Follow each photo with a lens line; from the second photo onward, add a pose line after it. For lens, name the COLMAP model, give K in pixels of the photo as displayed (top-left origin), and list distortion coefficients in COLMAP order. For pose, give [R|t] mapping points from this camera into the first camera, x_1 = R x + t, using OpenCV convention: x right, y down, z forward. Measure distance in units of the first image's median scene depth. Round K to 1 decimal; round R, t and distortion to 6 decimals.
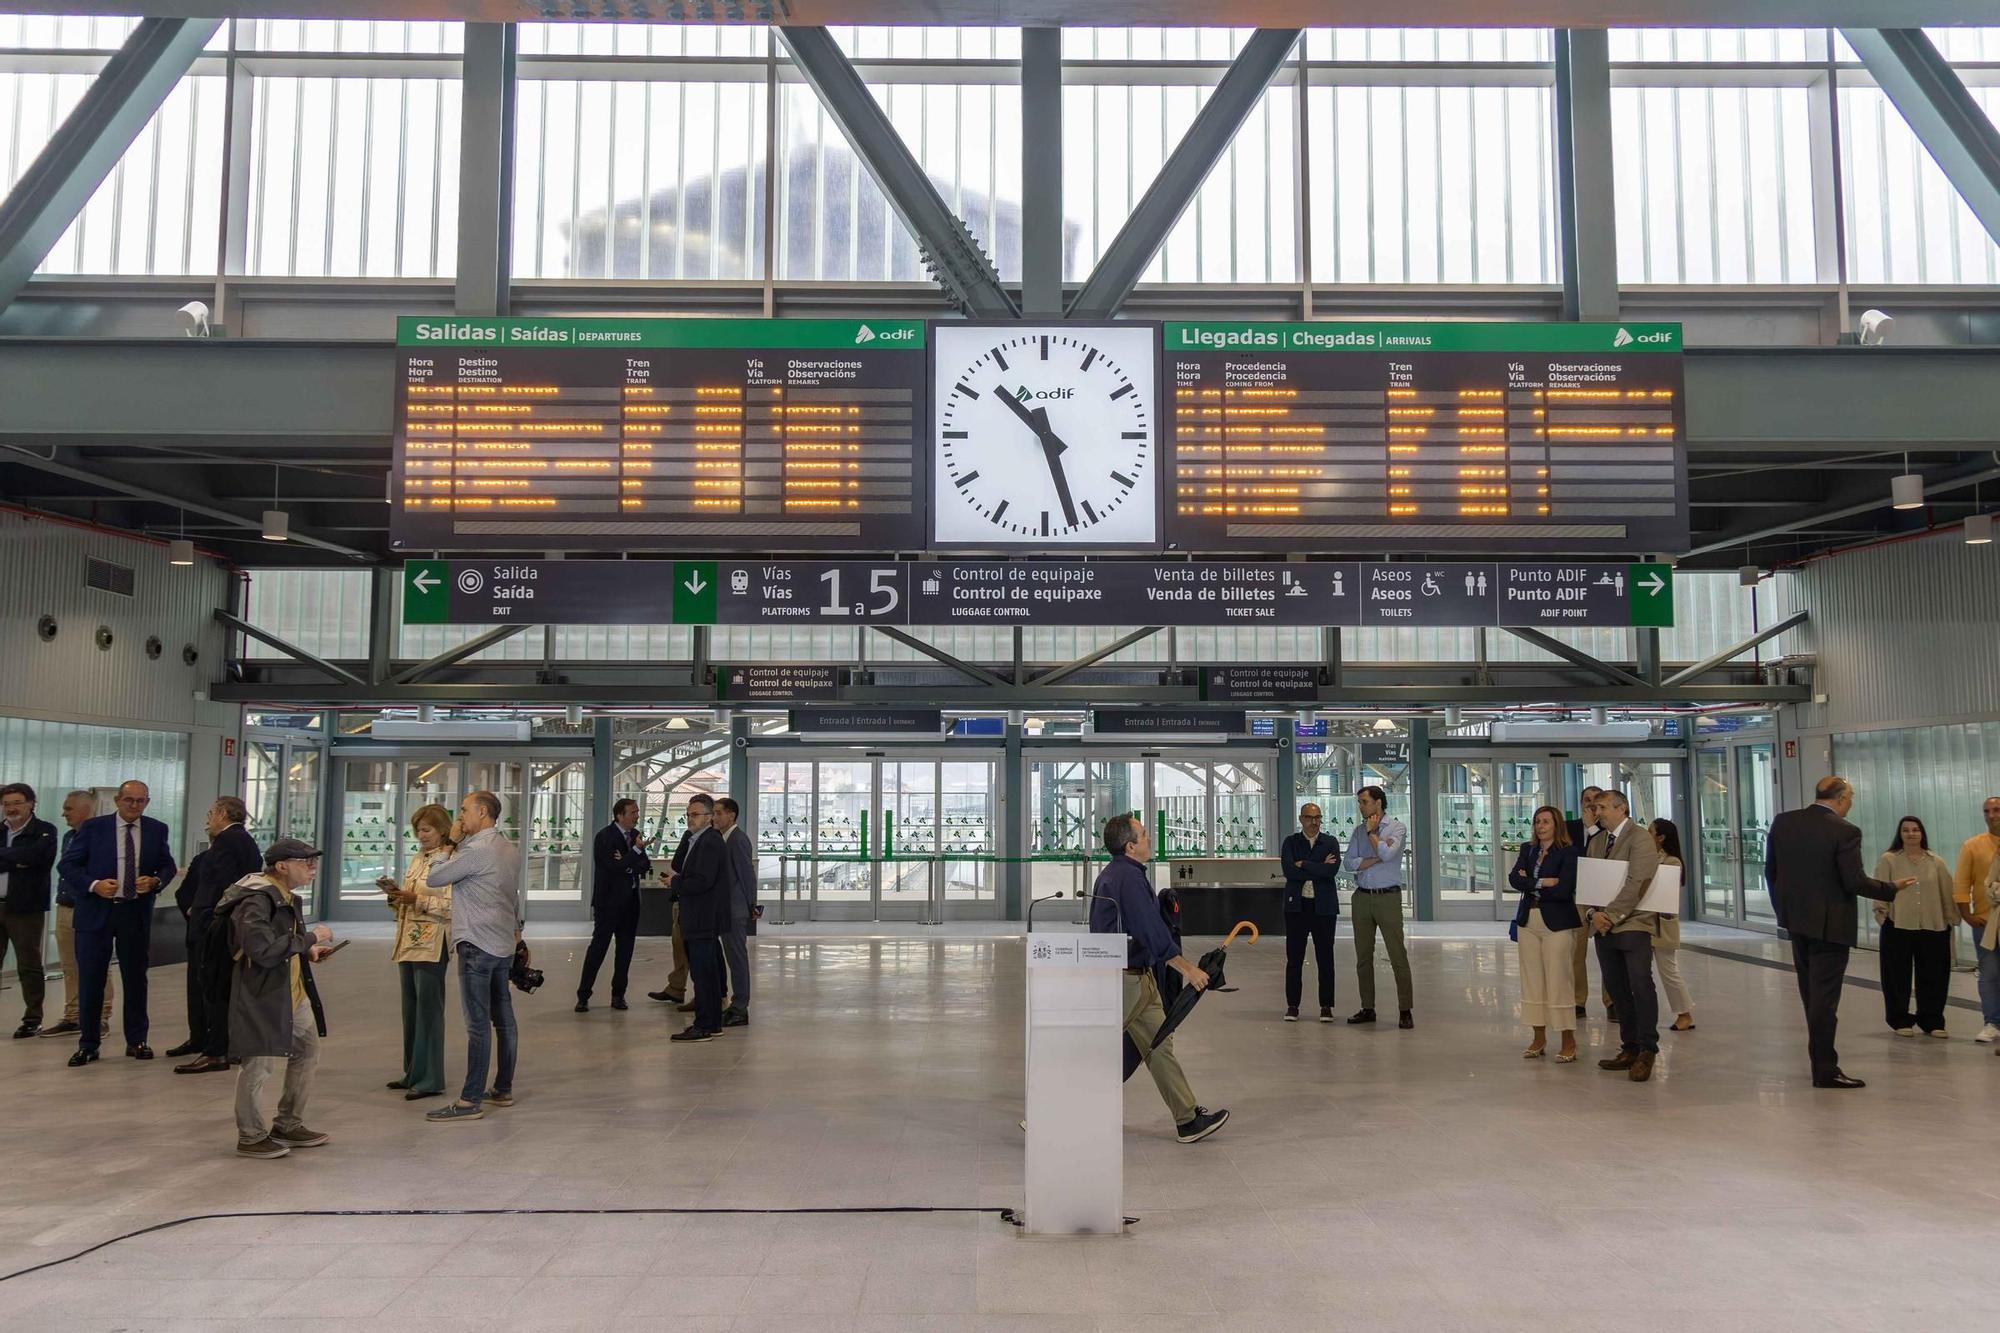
lens RADIAL K [[1427.6, 0, 1000.2], [0, 1427.6, 675.8], [0, 0, 1]] dist [0.011933, -0.009370]
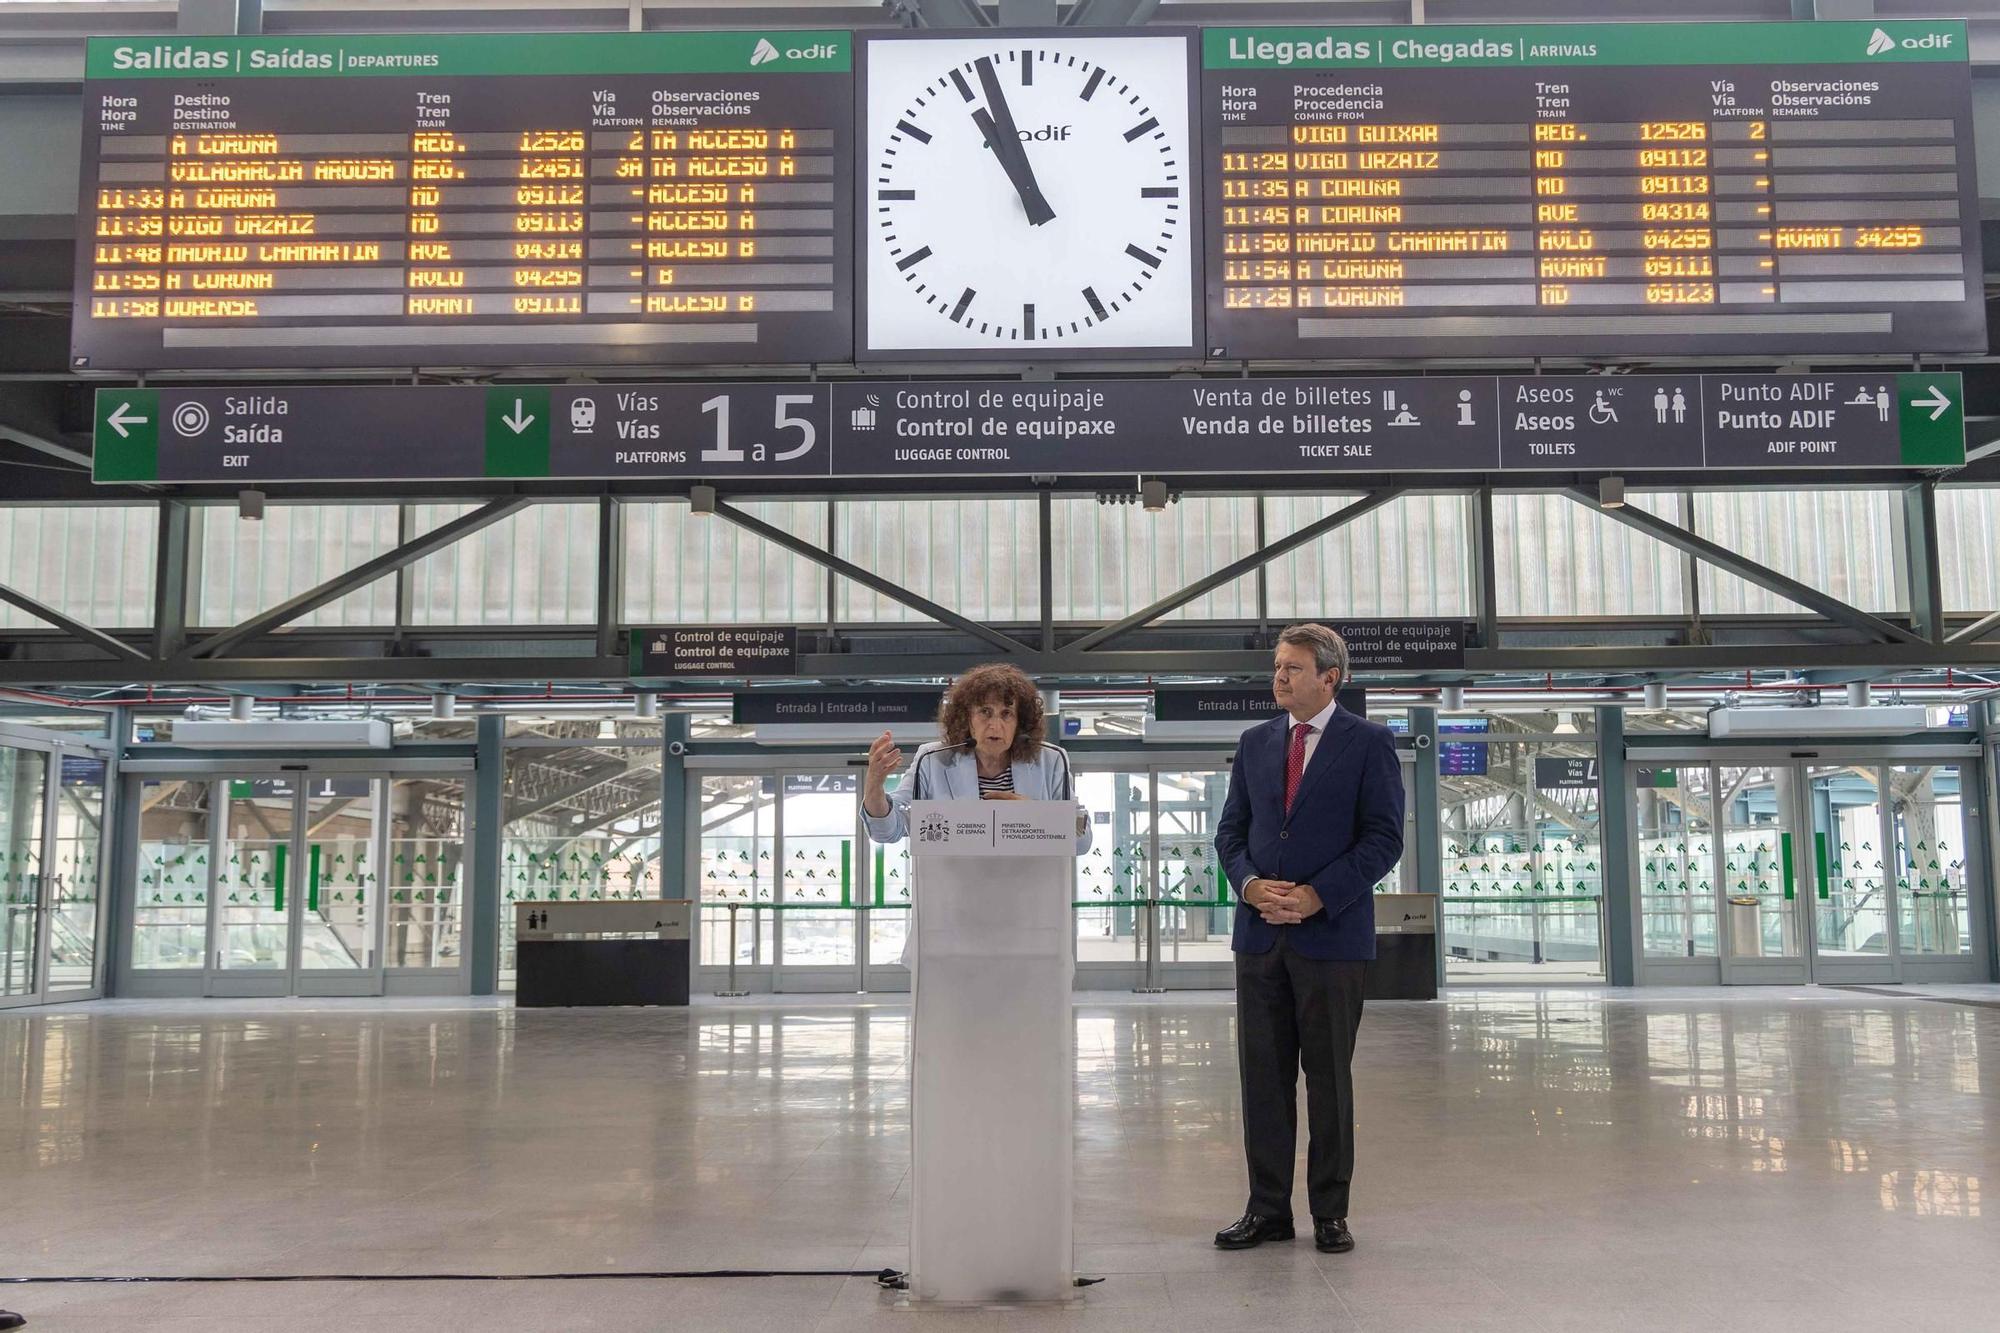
lens RADIAL K [[1832.9, 0, 1053.7], [0, 1832.9, 687.6], [0, 0, 1]] dist [0.003284, 0.000000]
pose [[0.999805, -0.010728, -0.016584, 0.054623], [0.010232, 0.999507, -0.029686, 0.091701], [0.016895, 0.029511, 0.999422, 0.133249]]
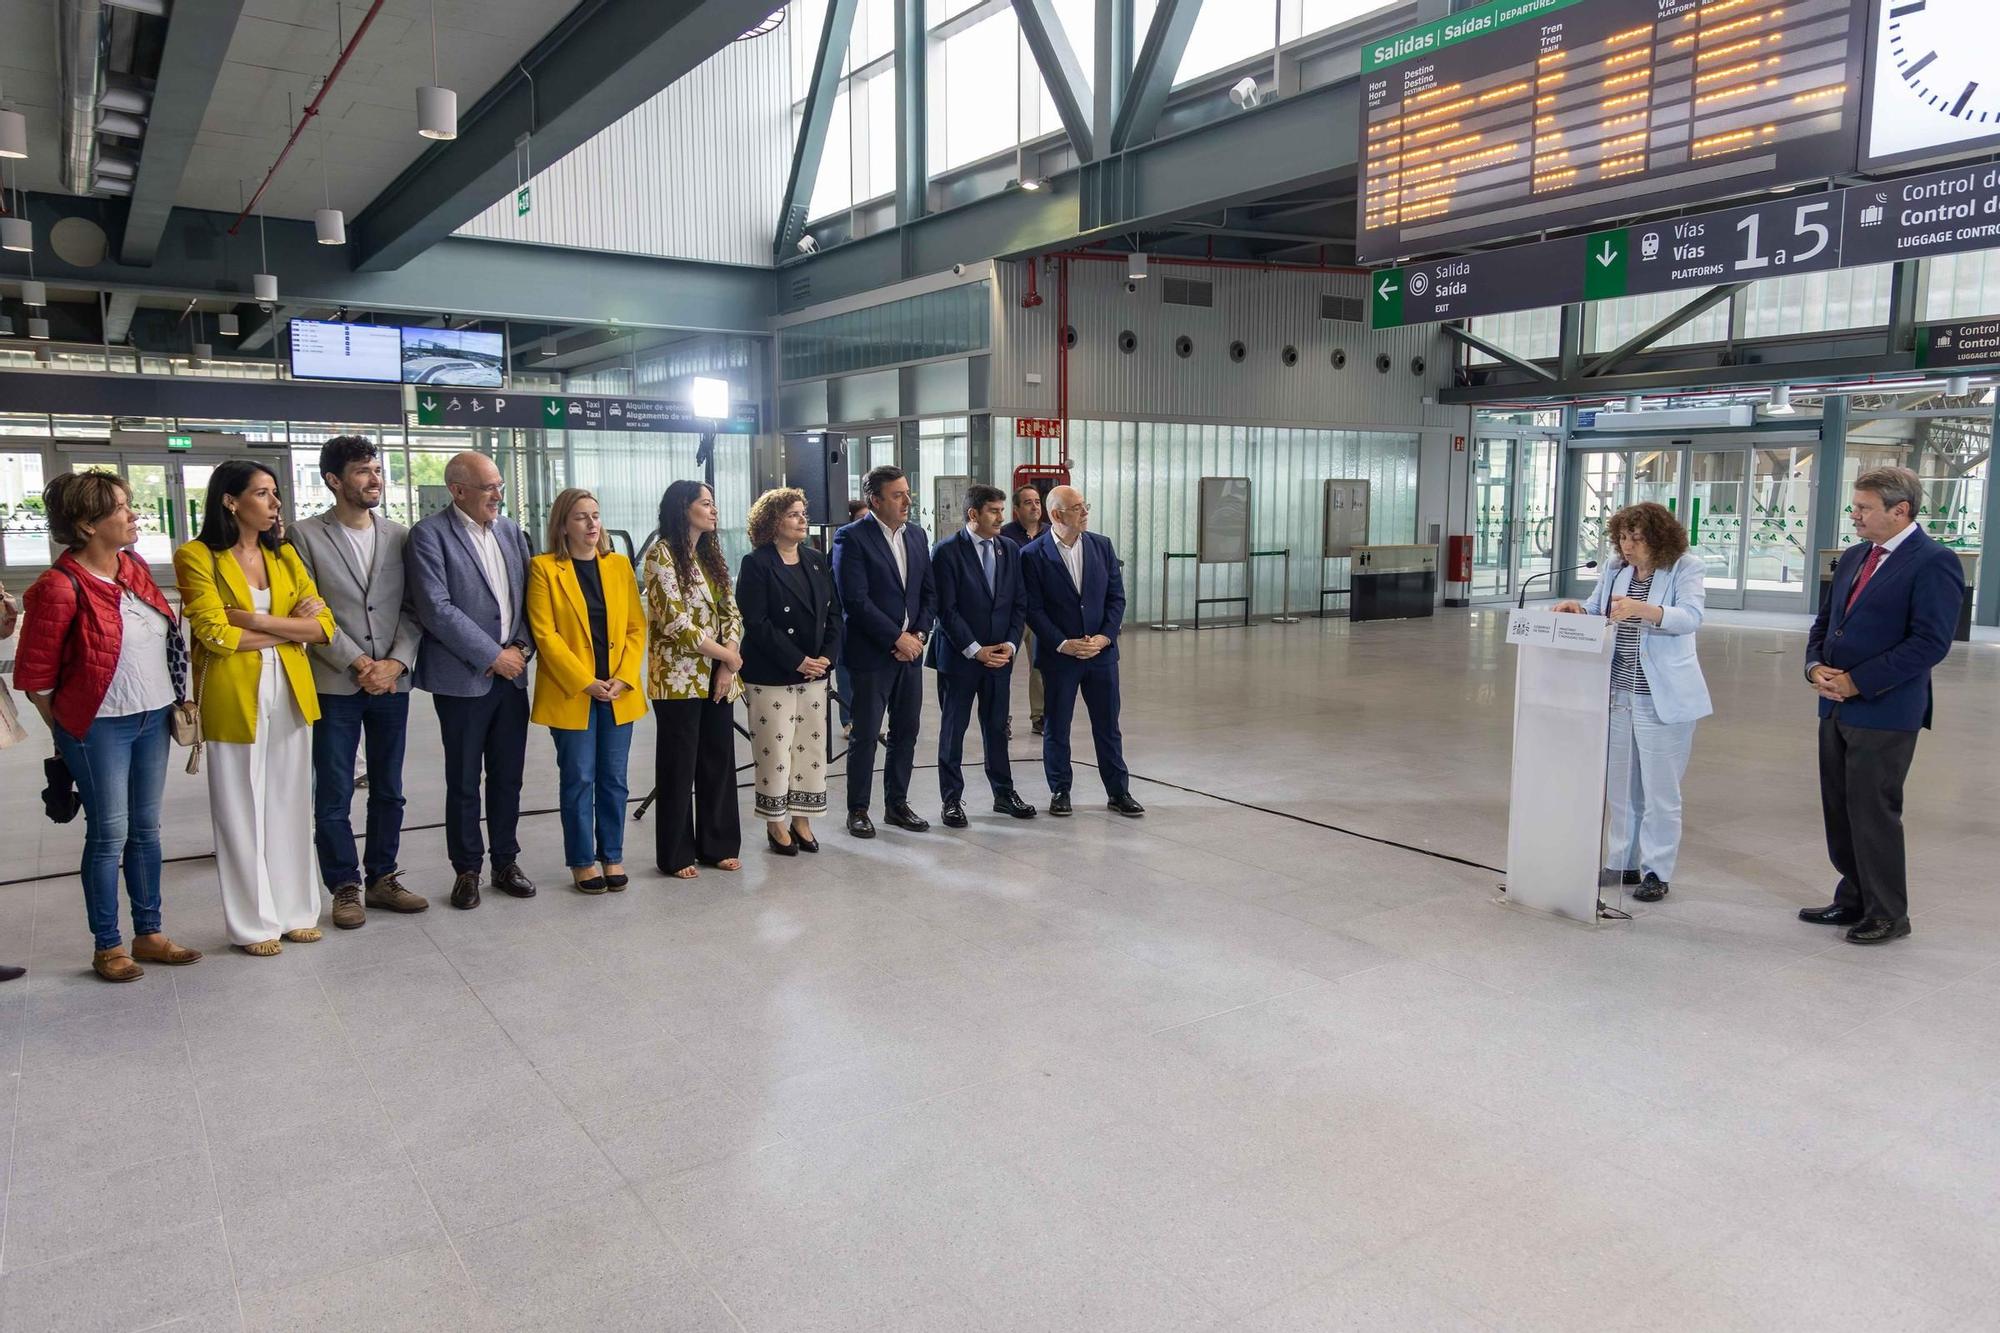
lens RADIAL K [[1357.2, 0, 1003.3], [0, 1357.2, 680.4], [0, 0, 1]] dist [0.012427, -0.004296]
pose [[0.548359, 0.109699, -0.829016, 0.355267], [0.075712, 0.980774, 0.179860, 0.020667], [0.832808, -0.161394, 0.529511, 0.125239]]
